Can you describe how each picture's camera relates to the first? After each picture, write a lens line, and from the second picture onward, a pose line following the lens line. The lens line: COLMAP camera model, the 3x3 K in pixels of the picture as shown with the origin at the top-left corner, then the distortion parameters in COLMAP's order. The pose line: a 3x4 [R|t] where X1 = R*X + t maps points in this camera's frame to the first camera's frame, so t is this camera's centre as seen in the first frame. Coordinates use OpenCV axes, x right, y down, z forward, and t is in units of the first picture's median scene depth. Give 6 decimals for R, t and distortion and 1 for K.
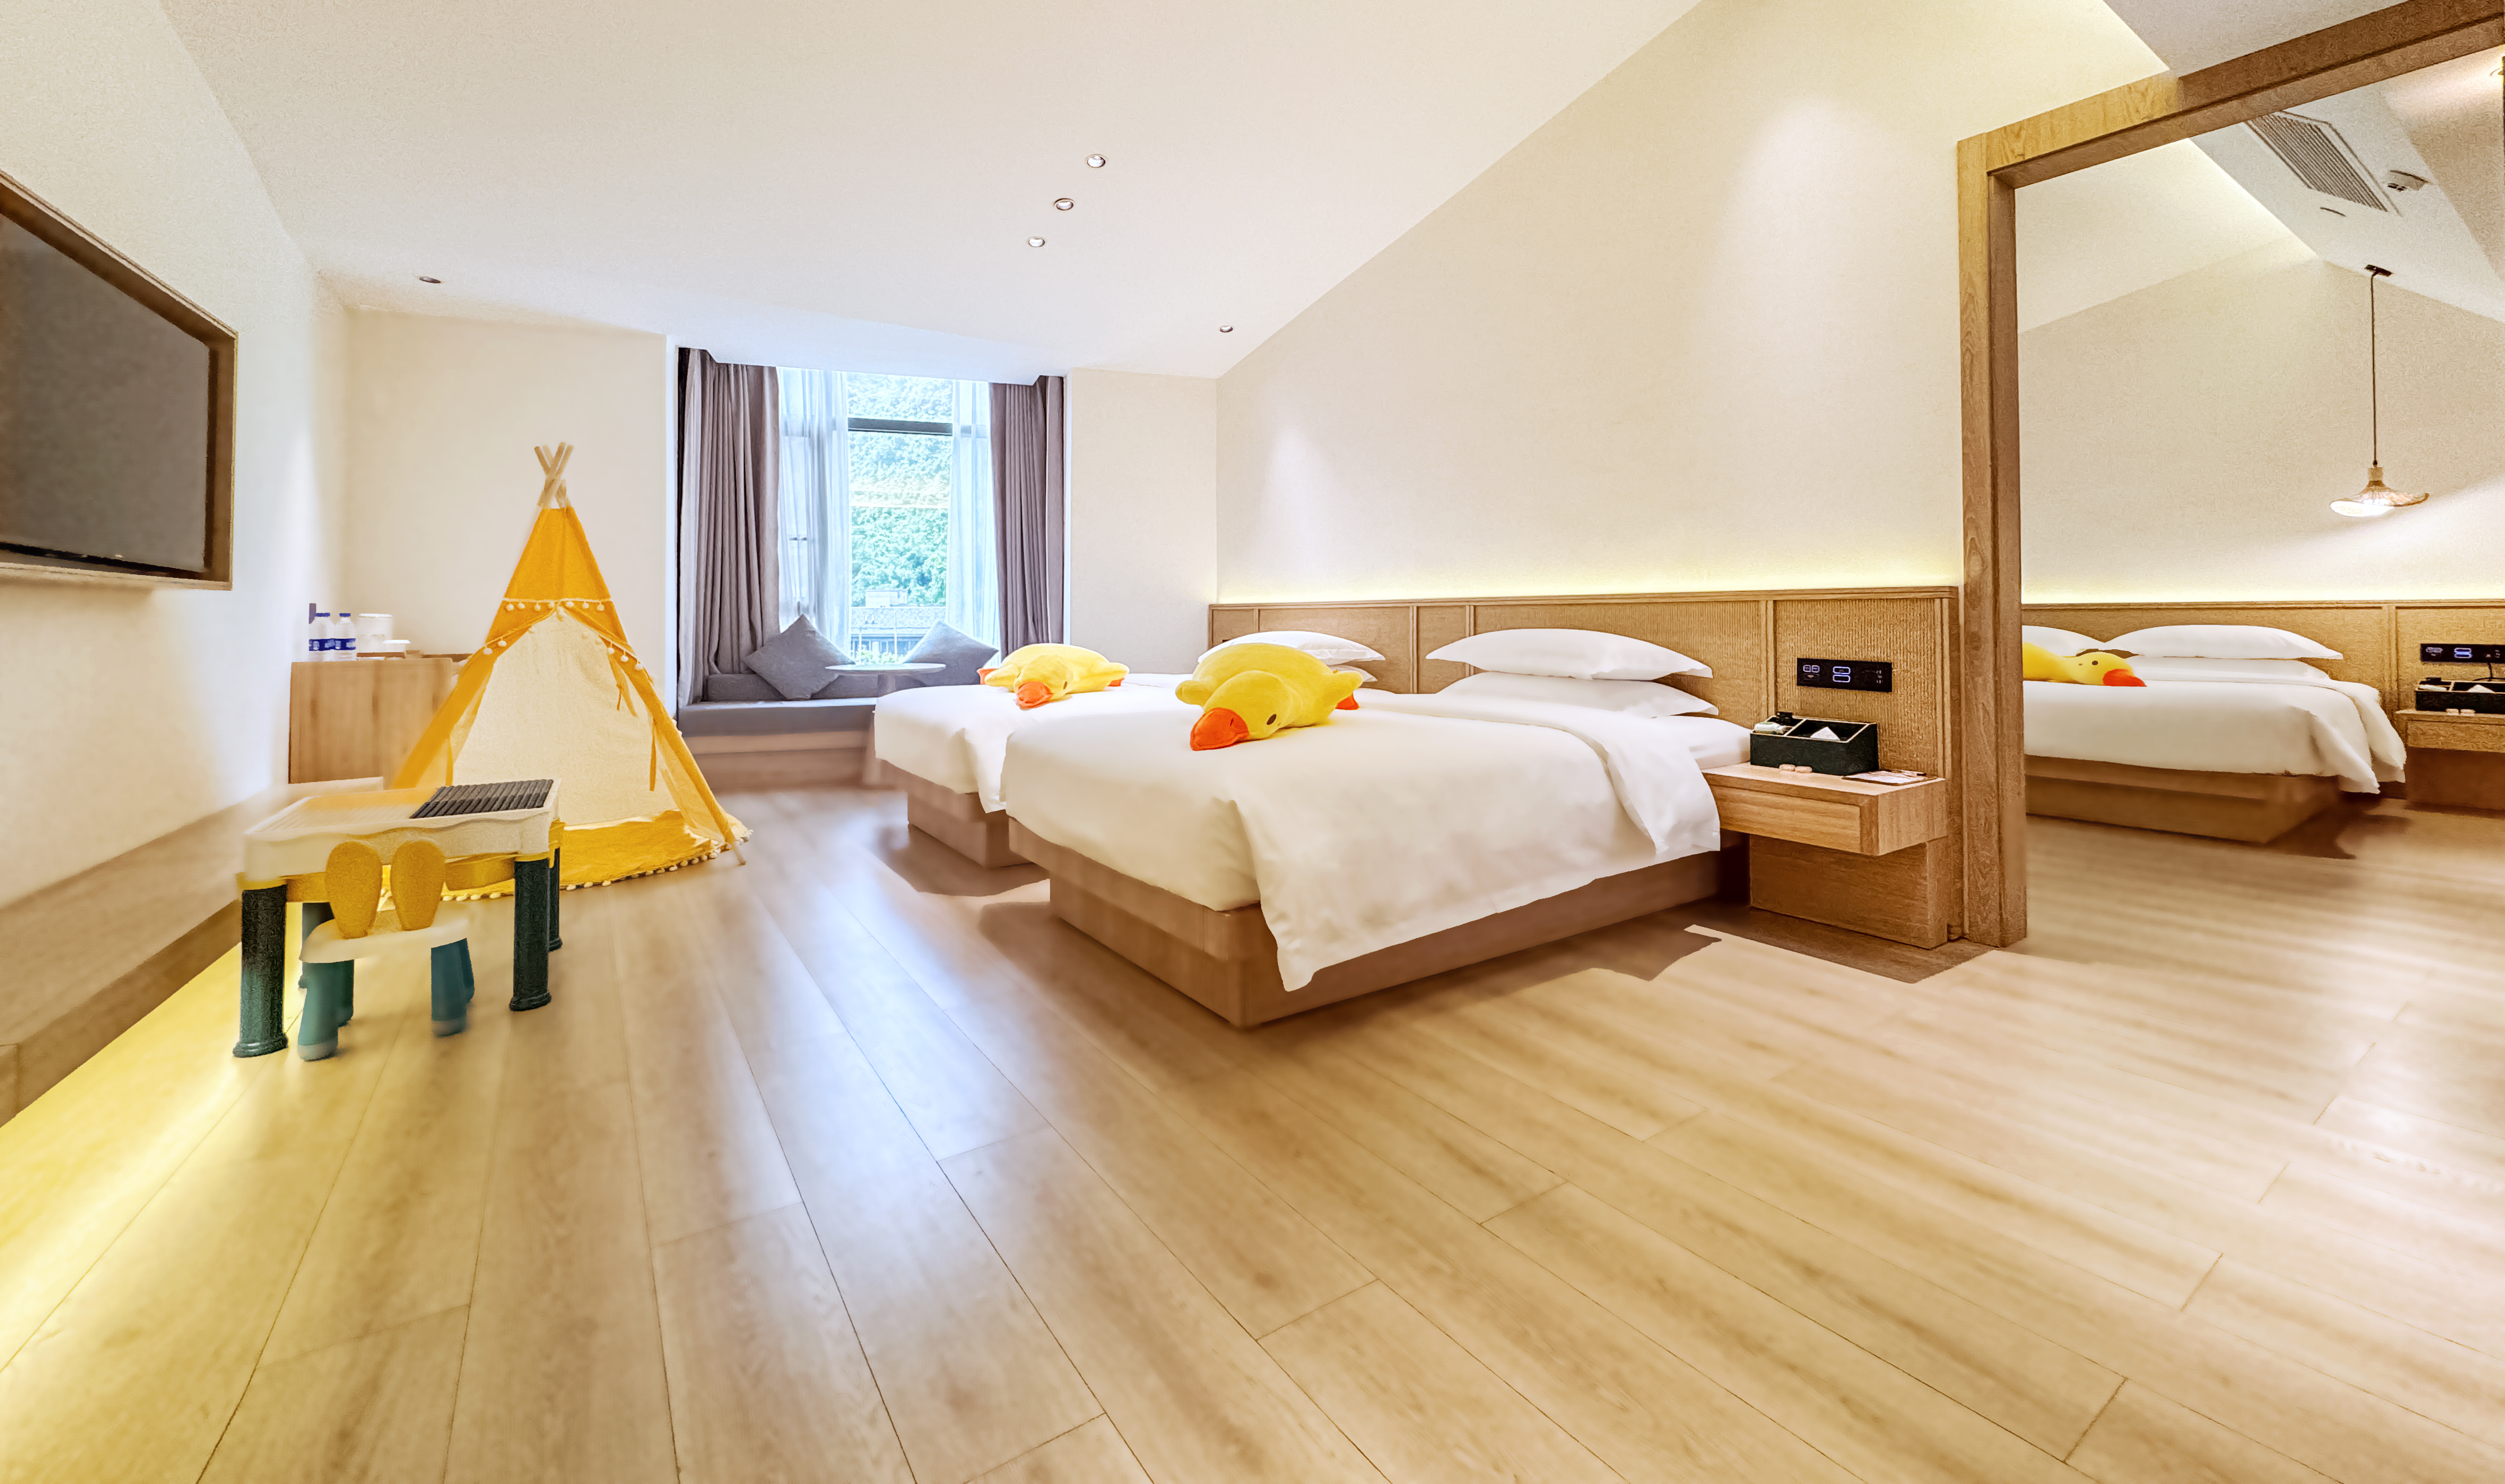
lens RADIAL K [[966.6, 0, 1253.4], [0, 966.6, 600.3], [0, 0, 1]] dist [-0.000265, 0.000039]
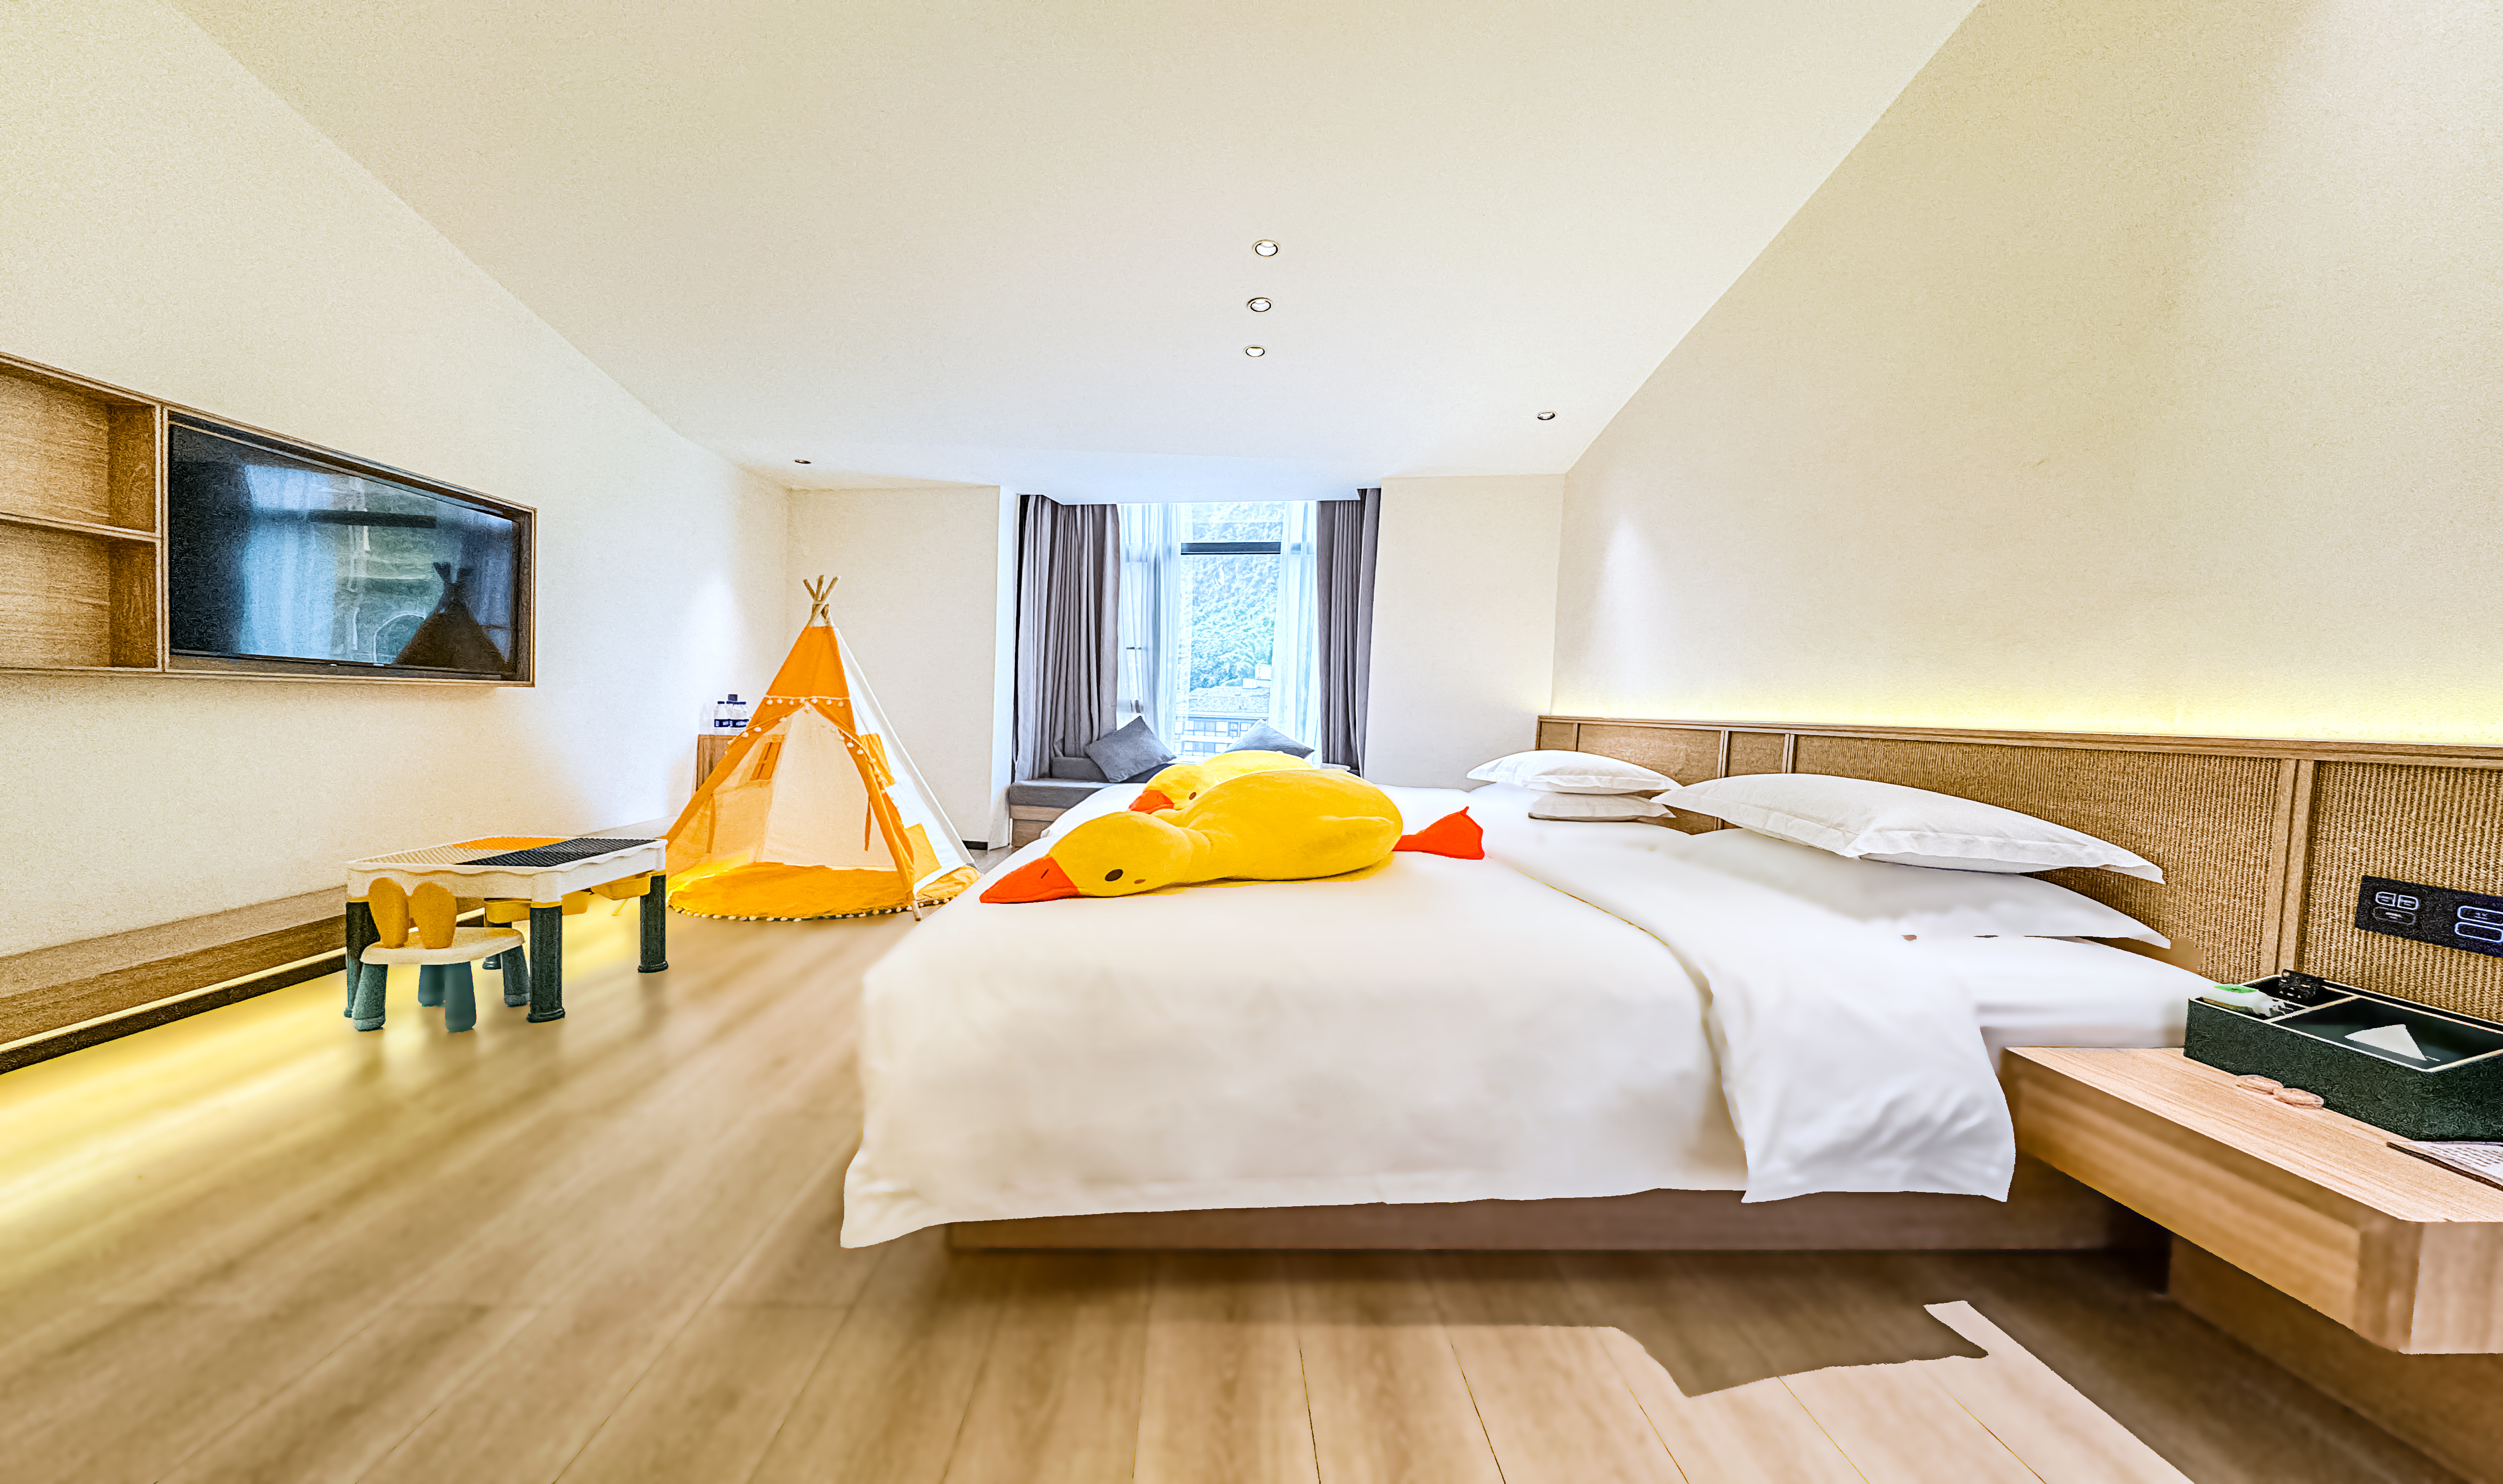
lens RADIAL K [[830.8, 0, 1243.5], [0, 830.8, 739.7], [0, 0, 1]] dist [0.001581, 0.000272]
pose [[0.836971, 0.058024, -0.544162, 0.295062], [-0.031050, 0.997796, 0.058637, -0.020913], [0.546366, -0.032181, 0.836928, 0.293227]]
